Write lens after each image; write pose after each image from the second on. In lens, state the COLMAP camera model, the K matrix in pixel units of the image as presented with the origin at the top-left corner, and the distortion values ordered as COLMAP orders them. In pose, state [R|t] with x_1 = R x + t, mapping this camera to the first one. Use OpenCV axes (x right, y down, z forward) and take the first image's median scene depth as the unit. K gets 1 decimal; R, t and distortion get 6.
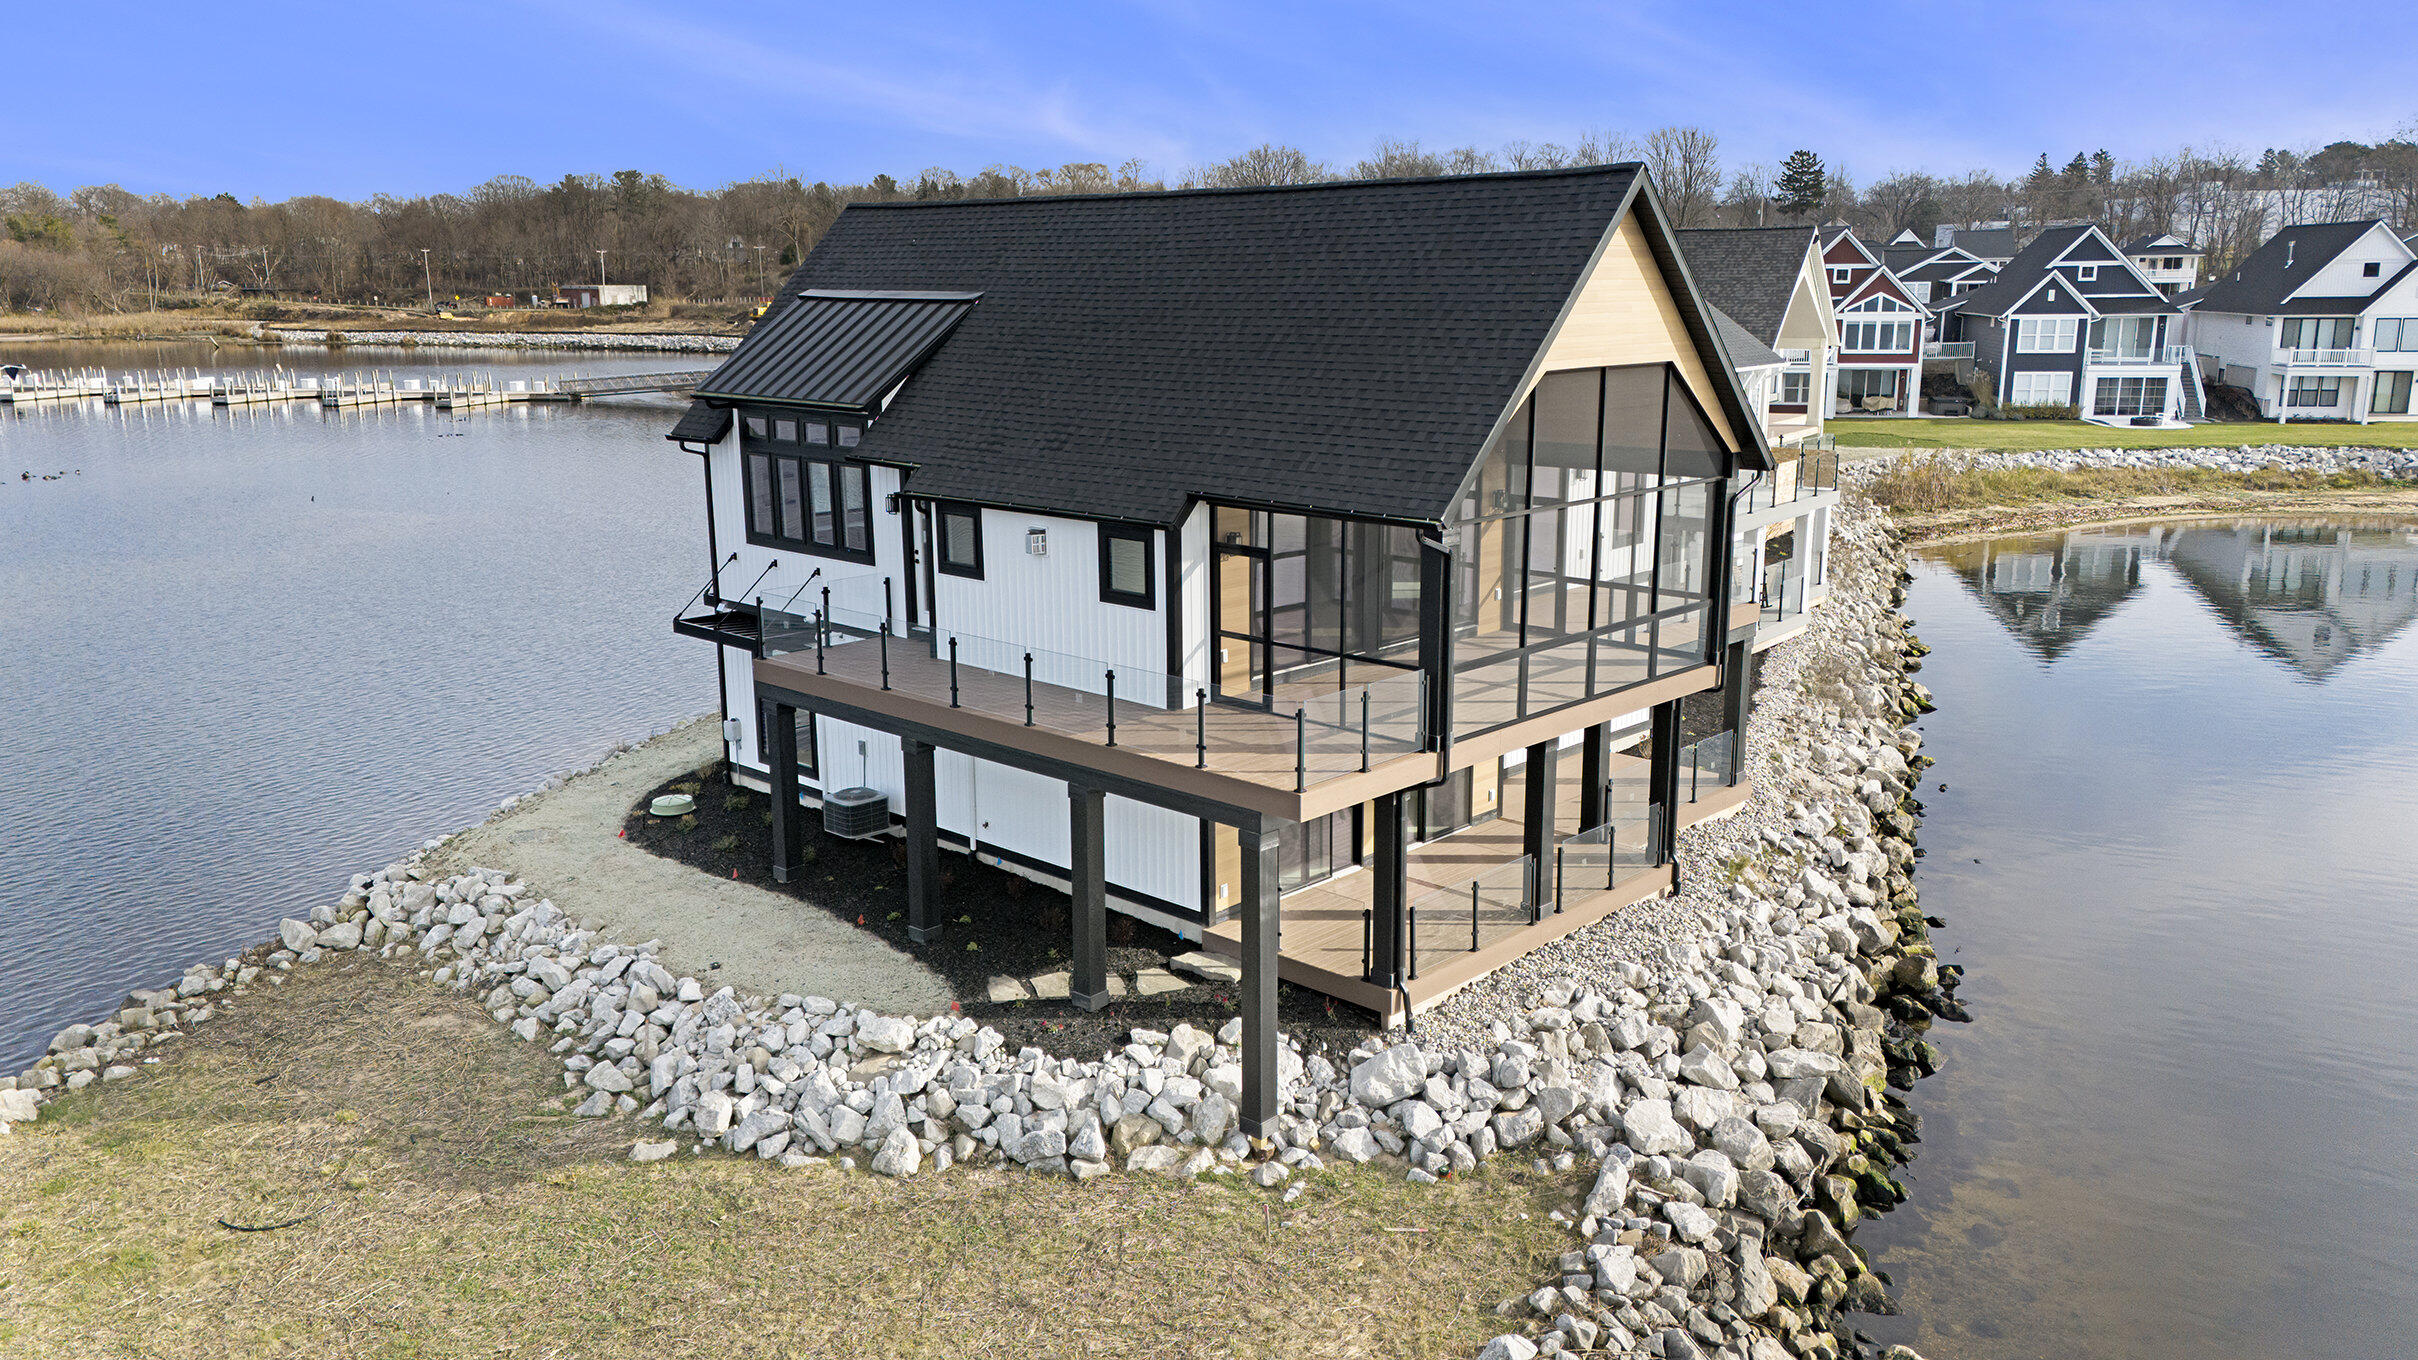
lens RADIAL K [[1794.8, 0, 1239.6], [0, 1794.8, 680.5], [0, 0, 1]] dist [0.074965, -0.083673]
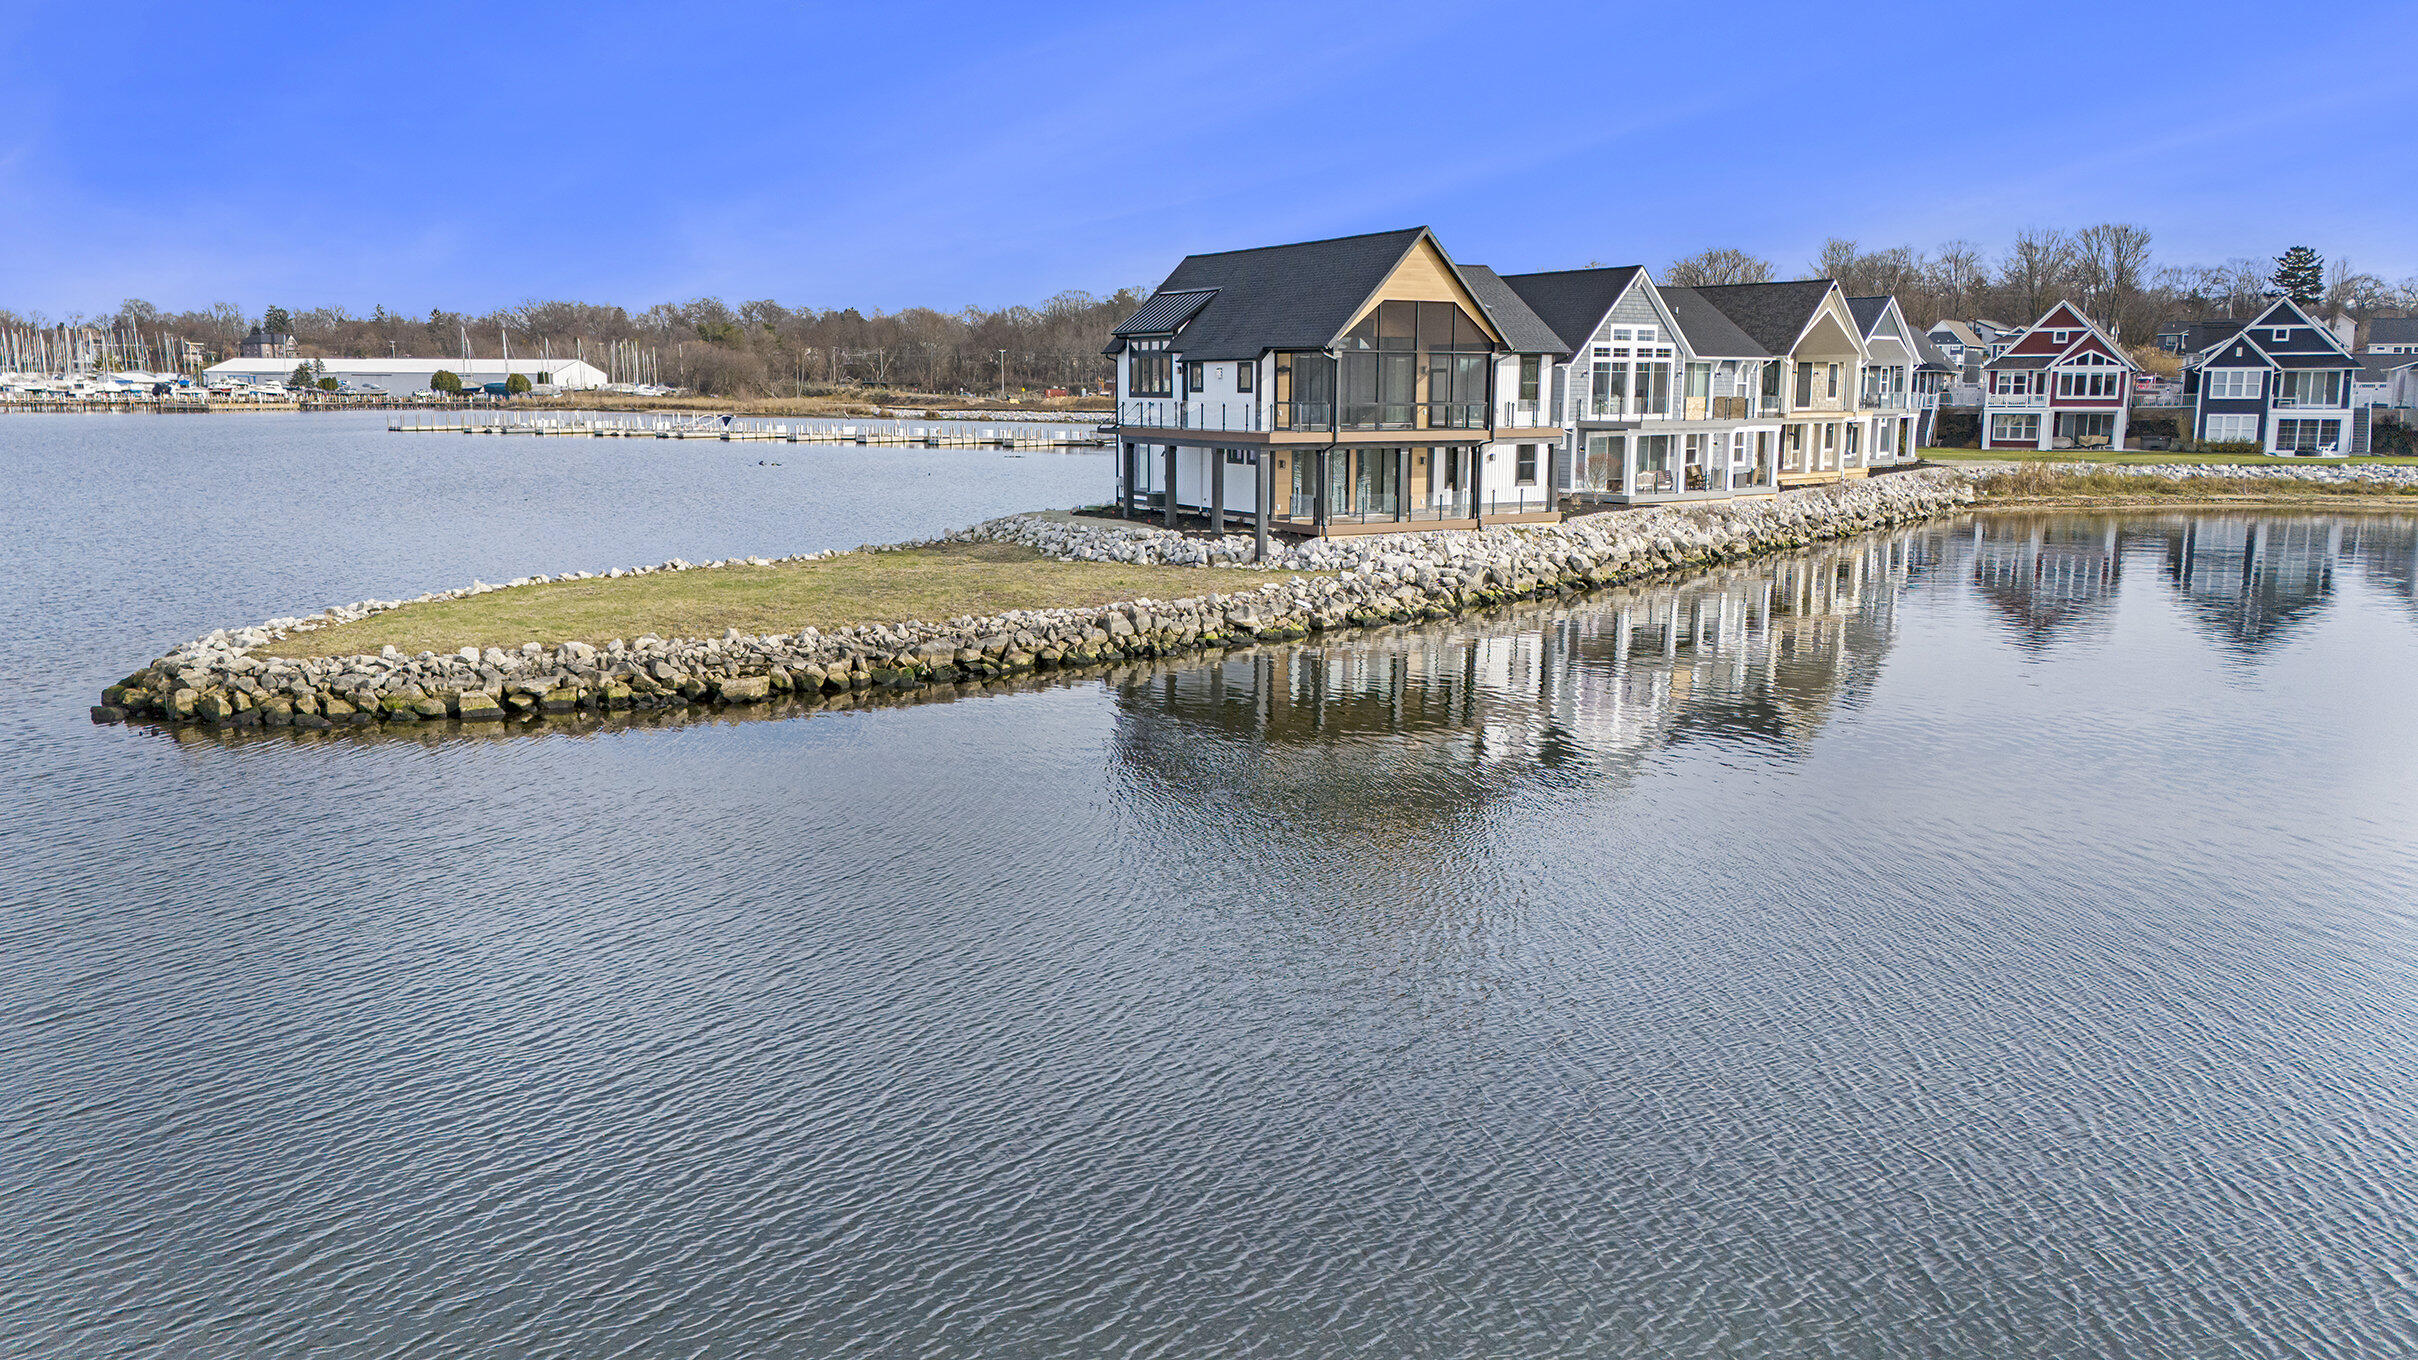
lens RADIAL K [[1794.8, 0, 1239.6], [0, 1794.8, 680.5], [0, 0, 1]] dist [0.074965, -0.083673]
pose [[0.960882, 0.051175, -0.272189, 0.144712], [-0.067118, 0.996512, -0.049584, 0.110388], [0.268702, 0.065913, 0.960965, -0.329856]]
